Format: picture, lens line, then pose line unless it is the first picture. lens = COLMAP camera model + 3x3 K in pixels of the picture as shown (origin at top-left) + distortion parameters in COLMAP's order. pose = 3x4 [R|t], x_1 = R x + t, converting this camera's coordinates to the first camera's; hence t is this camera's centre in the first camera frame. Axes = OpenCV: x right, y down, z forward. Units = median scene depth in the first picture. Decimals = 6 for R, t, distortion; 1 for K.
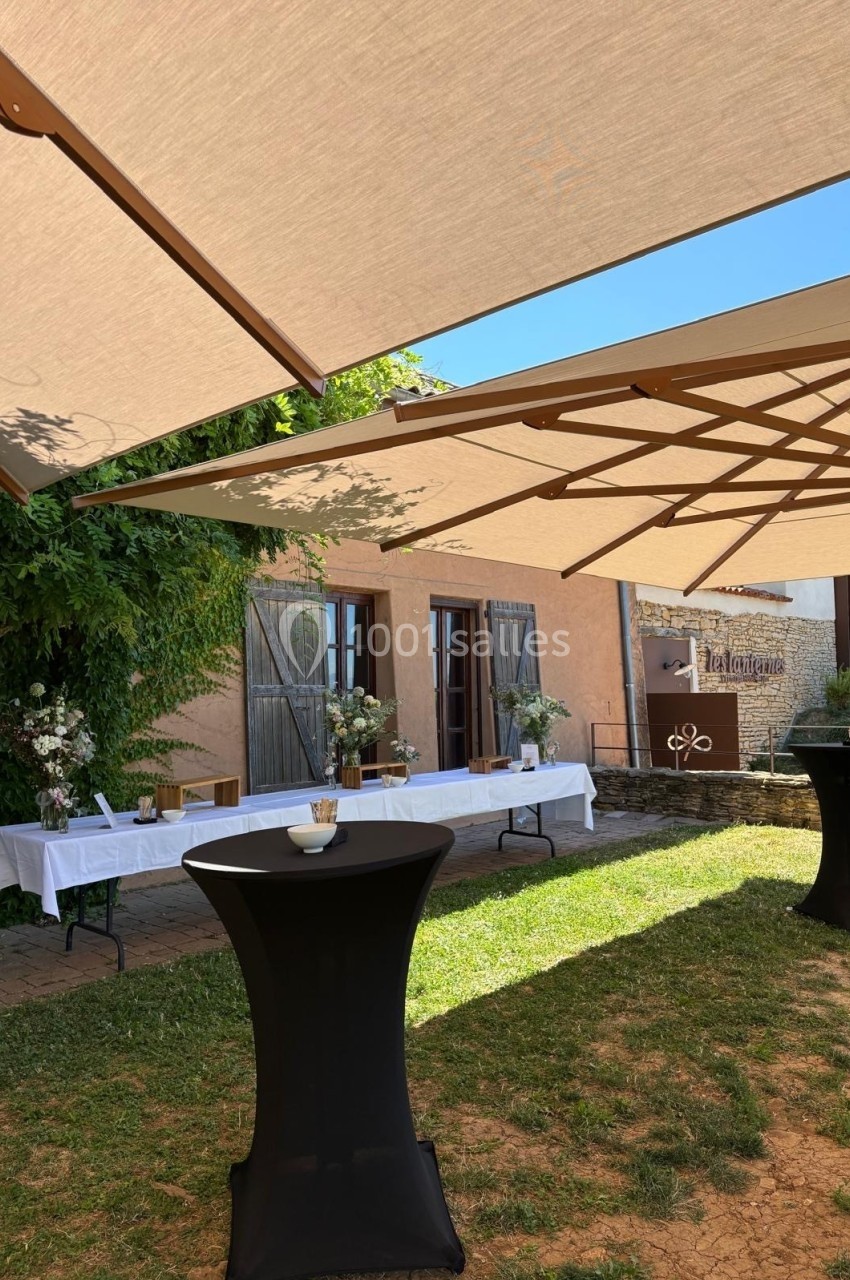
lens RADIAL K [[988.0, 0, 421.5], [0, 988.0, 655.1], [0, 0, 1]] dist [0.165436, -0.444927]
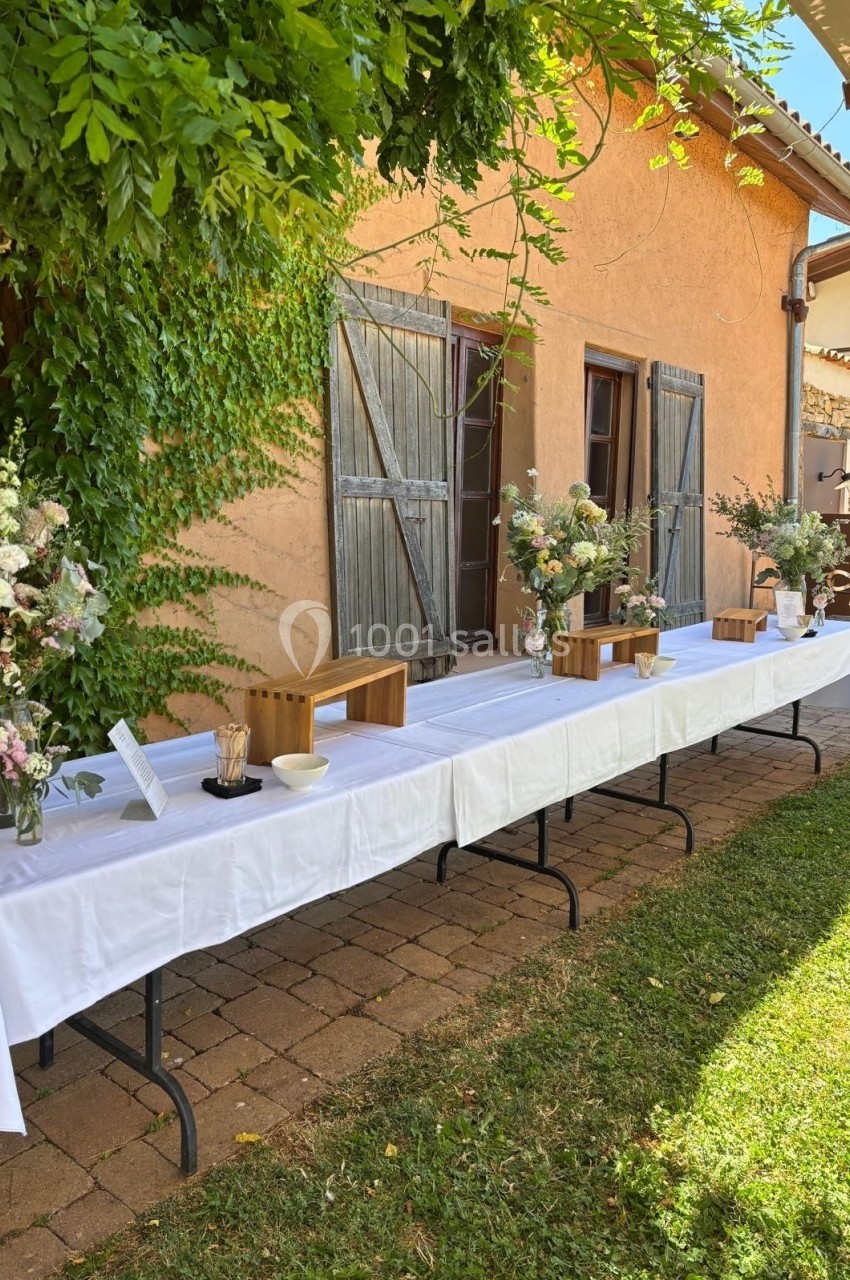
lens RADIAL K [[988.0, 0, 421.5], [0, 988.0, 655.1], [0, 0, 1]] dist [0.165436, -0.444927]
pose [[0.998114, 0.026357, 0.055437, -0.163442], [-0.036100, 0.982479, 0.182842, 0.027462], [-0.049646, -0.184499, 0.981578, 0.447181]]
